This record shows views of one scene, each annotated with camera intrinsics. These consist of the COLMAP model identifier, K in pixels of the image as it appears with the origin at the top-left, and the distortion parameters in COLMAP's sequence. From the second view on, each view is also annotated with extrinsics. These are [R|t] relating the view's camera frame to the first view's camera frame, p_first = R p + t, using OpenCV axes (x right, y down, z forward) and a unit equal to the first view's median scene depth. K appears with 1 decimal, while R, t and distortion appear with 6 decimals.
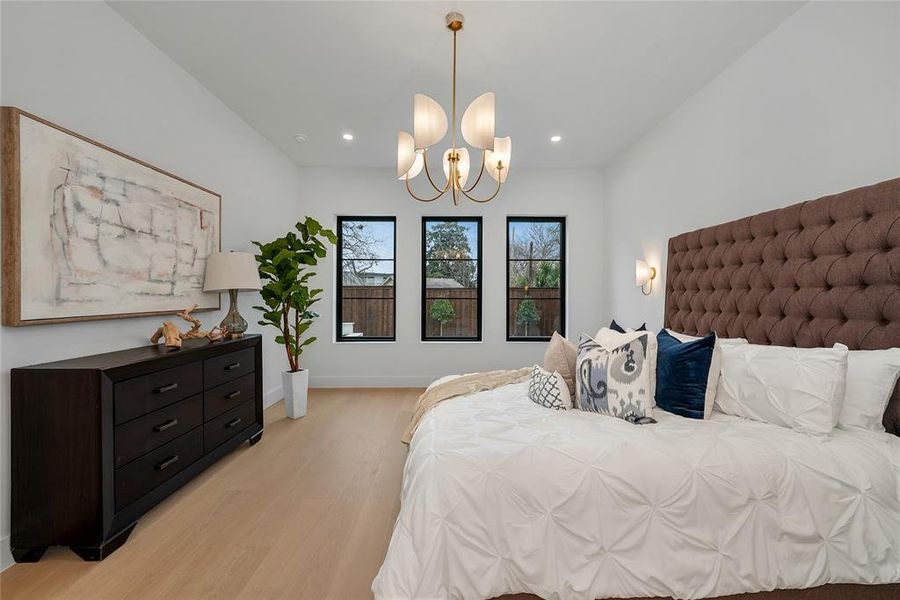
lens RADIAL K [[357.0, 0, 462.5], [0, 357.0, 297.1], [0, 0, 1]] dist [-0.001809, 0.000148]
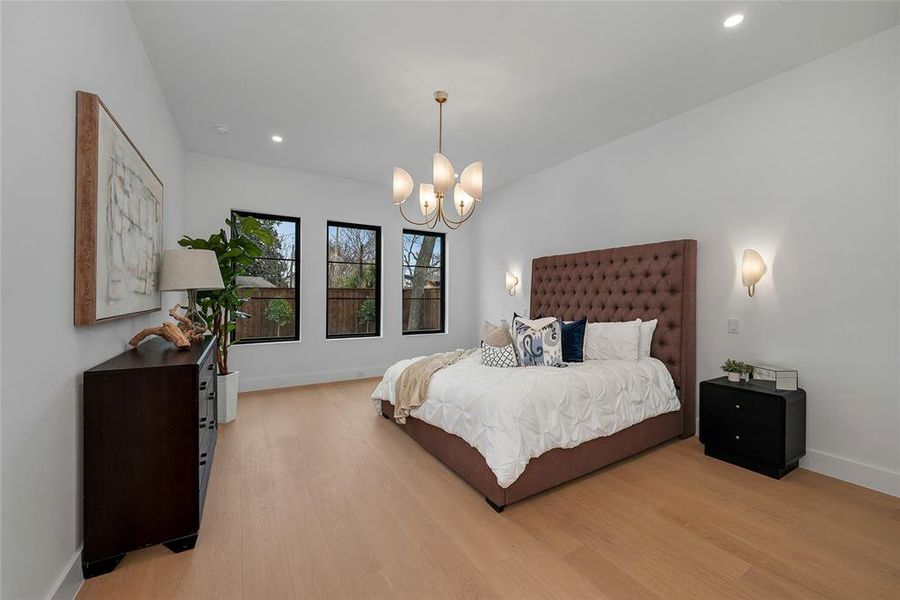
lens RADIAL K [[353.5, 0, 454.7], [0, 353.5, 298.4], [0, 0, 1]] dist [0.002448, 0.000259]
pose [[0.868505, 0.002127, 0.495676, -0.764621], [-0.002782, 0.999996, 0.000585, 0.005351], [-0.495673, -0.001887, 0.868507, -0.252100]]
